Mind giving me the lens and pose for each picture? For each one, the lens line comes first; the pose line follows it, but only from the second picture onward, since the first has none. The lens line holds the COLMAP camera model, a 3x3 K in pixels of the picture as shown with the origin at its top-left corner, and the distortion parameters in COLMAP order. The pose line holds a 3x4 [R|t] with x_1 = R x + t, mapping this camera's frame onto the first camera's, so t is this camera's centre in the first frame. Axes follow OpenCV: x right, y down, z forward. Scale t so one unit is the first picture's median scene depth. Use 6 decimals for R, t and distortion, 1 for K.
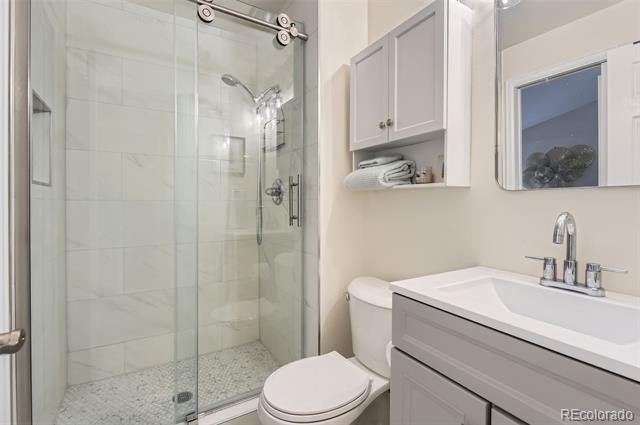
lens RADIAL K [[294.8, 0, 318.6], [0, 294.8, 207.1], [0, 0, 1]] dist [-0.000335, -0.000293]
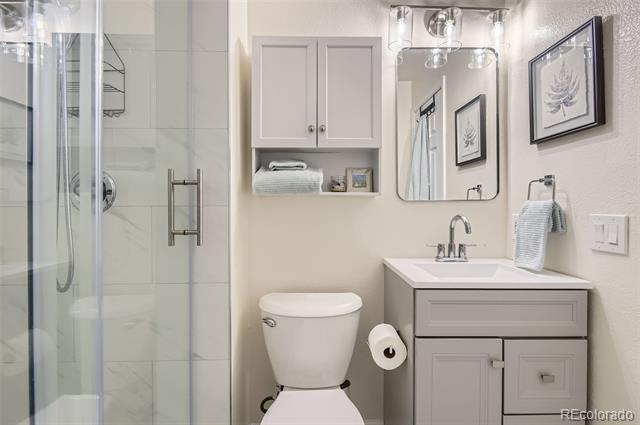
lens RADIAL K [[292.5, 0, 321.2], [0, 292.5, 209.1], [0, 0, 1]] dist [-0.002108, -0.000663]
pose [[0.500111, -0.008463, 0.865920, -0.606936], [0.011800, 0.999926, 0.002957, -0.019481], [-0.865881, 0.008739, 0.500173, 0.508430]]
